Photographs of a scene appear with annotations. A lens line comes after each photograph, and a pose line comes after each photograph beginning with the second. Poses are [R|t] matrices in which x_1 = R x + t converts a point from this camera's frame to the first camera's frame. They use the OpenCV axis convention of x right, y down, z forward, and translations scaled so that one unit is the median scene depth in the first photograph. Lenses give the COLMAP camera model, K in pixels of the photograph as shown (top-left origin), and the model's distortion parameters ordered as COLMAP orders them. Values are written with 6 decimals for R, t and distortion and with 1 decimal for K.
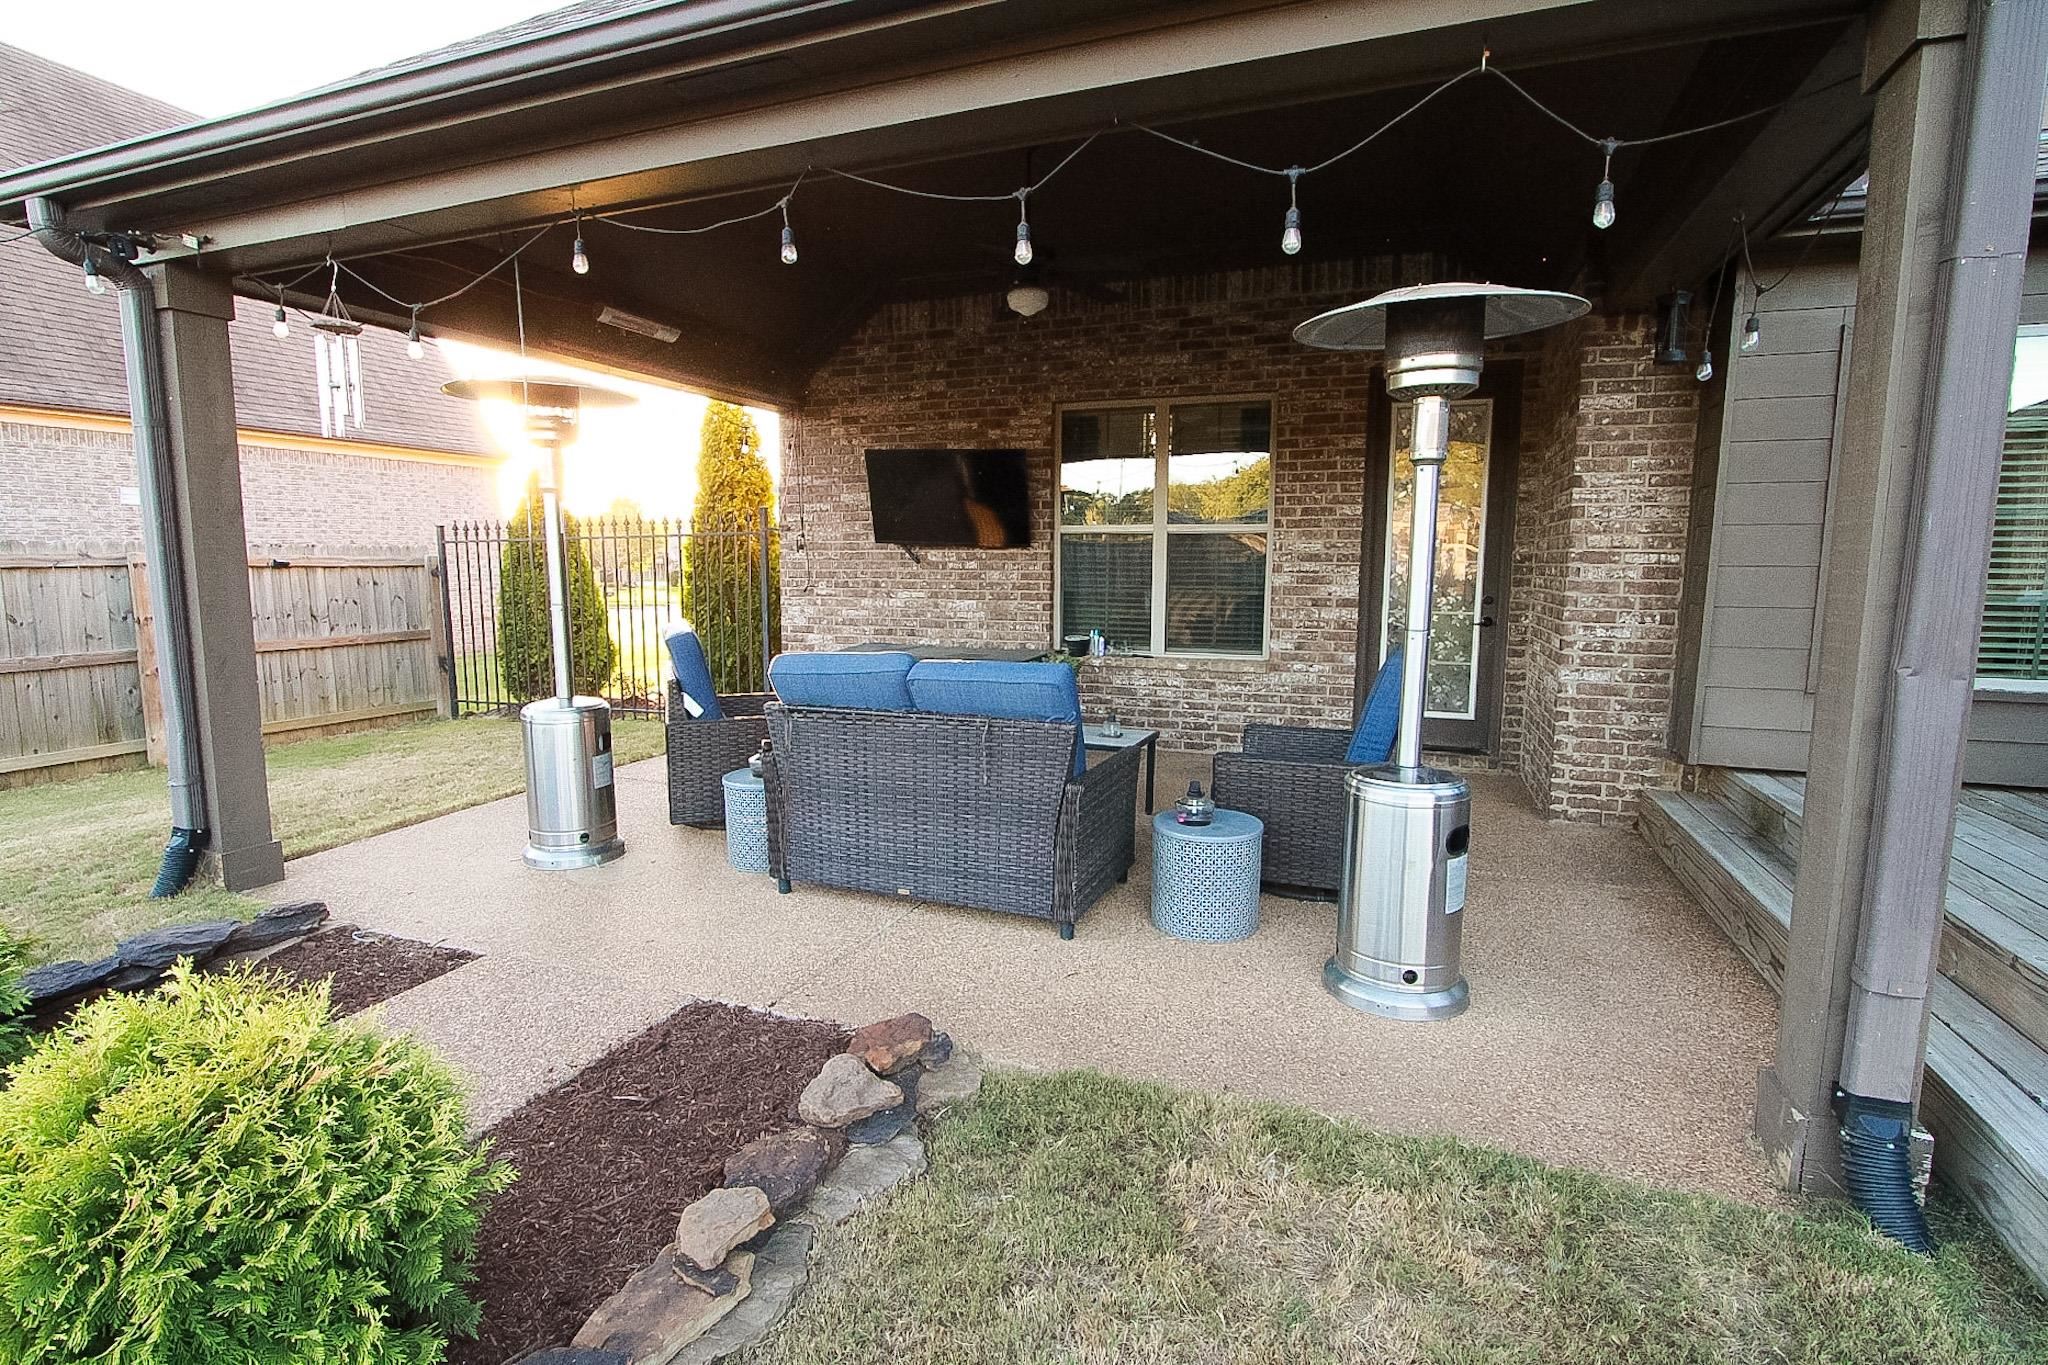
lens RADIAL K [[976.5, 0, 1025.7], [0, 976.5, 685.0], [0, 0, 1]] dist [-0.021802, 0.004542]
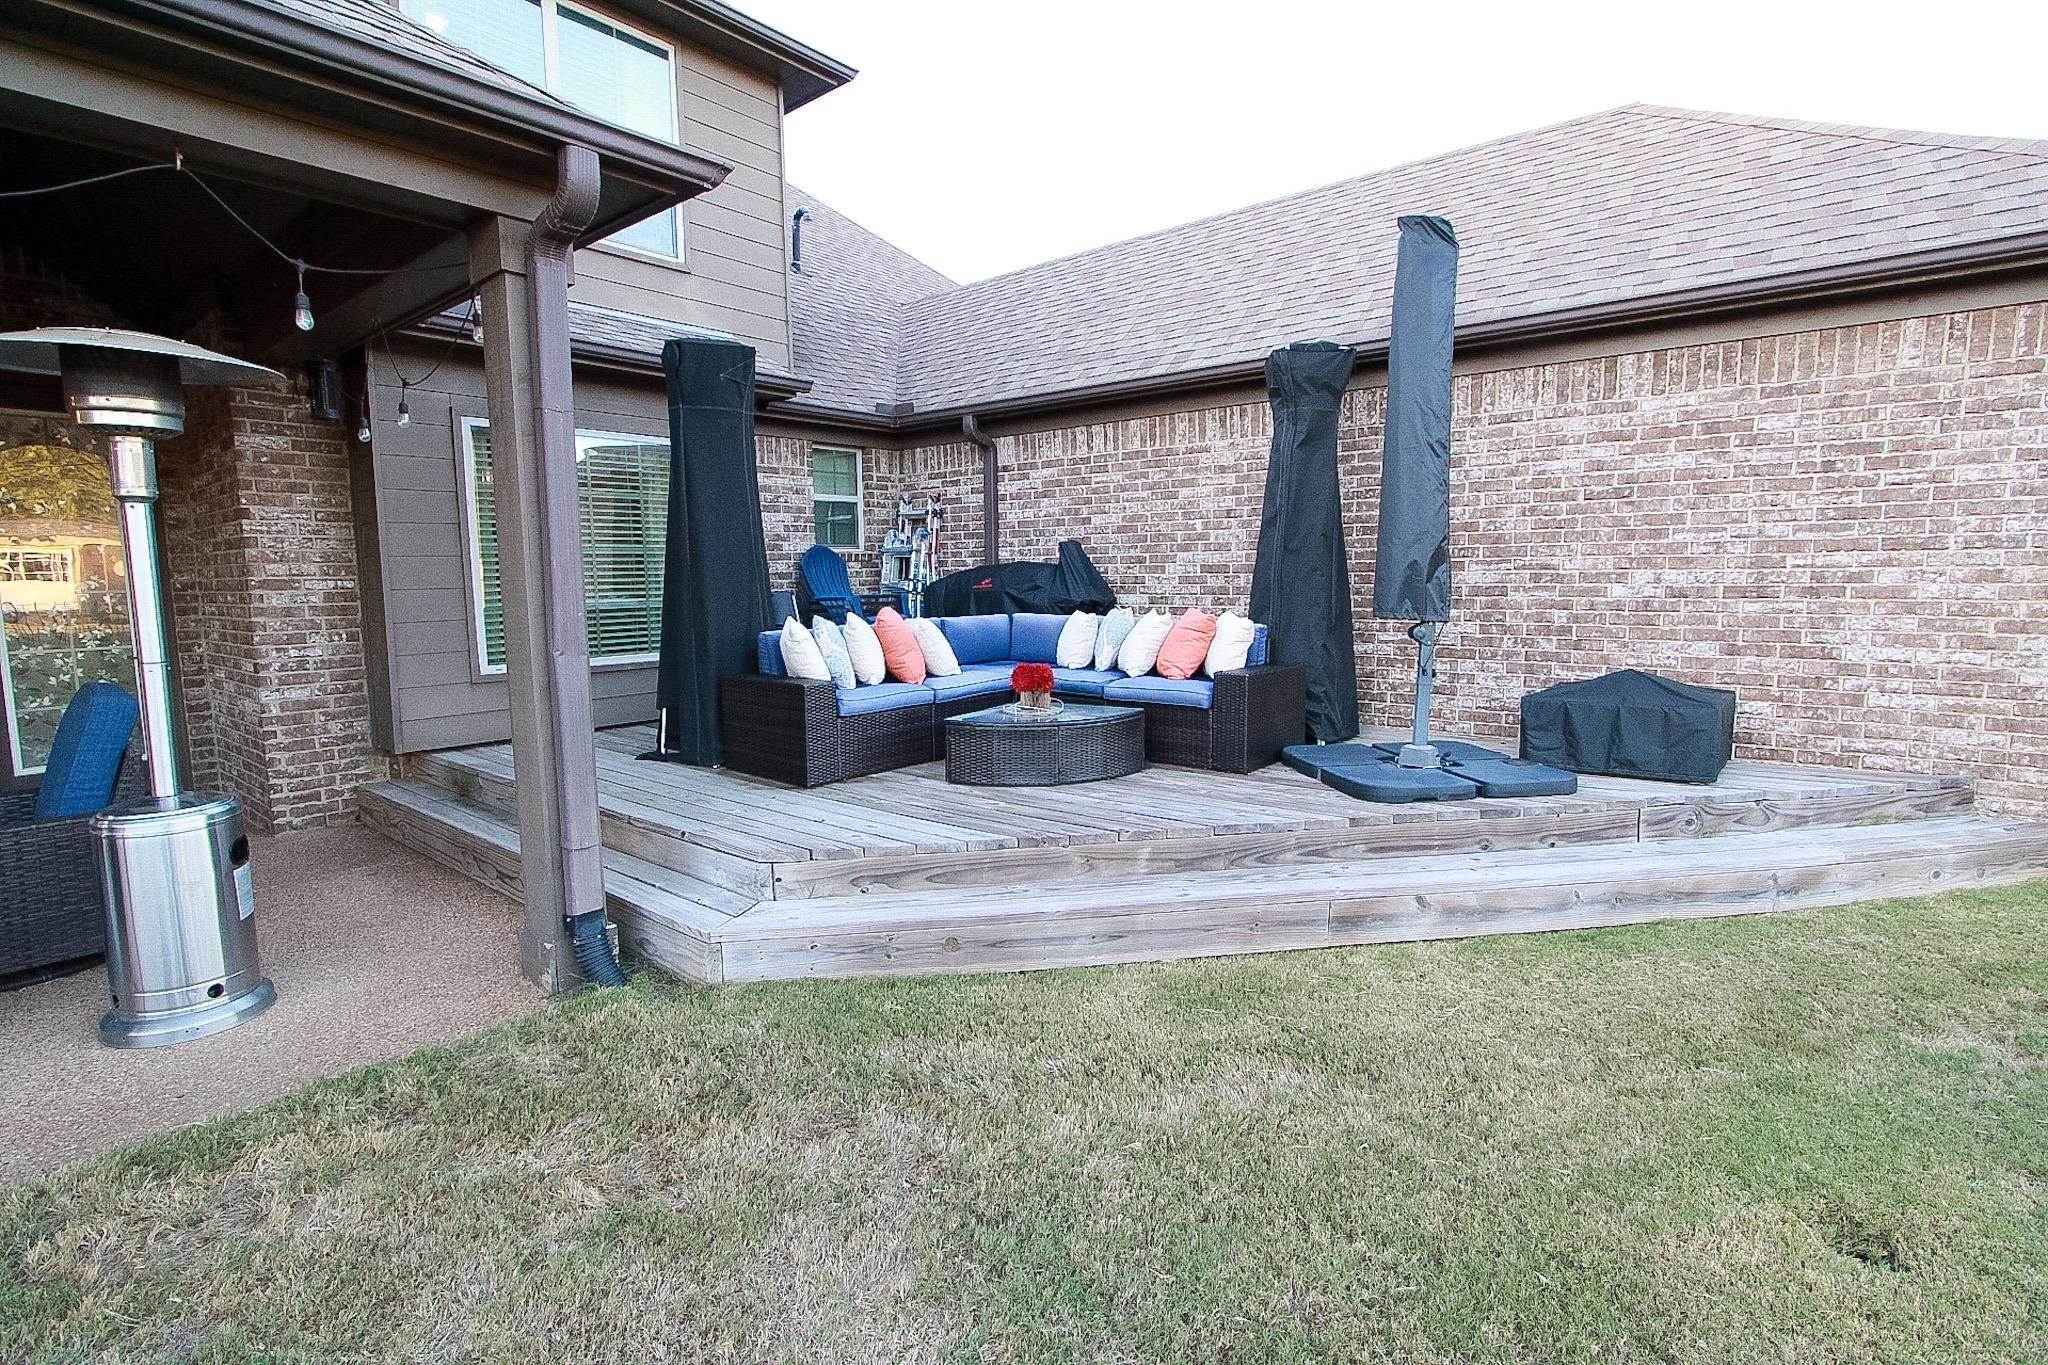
lens RADIAL K [[976.5, 0, 1025.7], [0, 976.5, 685.0], [0, 0, 1]] dist [-0.021802, 0.004542]
pose [[0.317856, -0.116624, 0.940939, -0.217542], [0.134096, 0.987960, 0.077153, 0.009935], [-0.938608, 0.101652, 0.329668, -0.161393]]
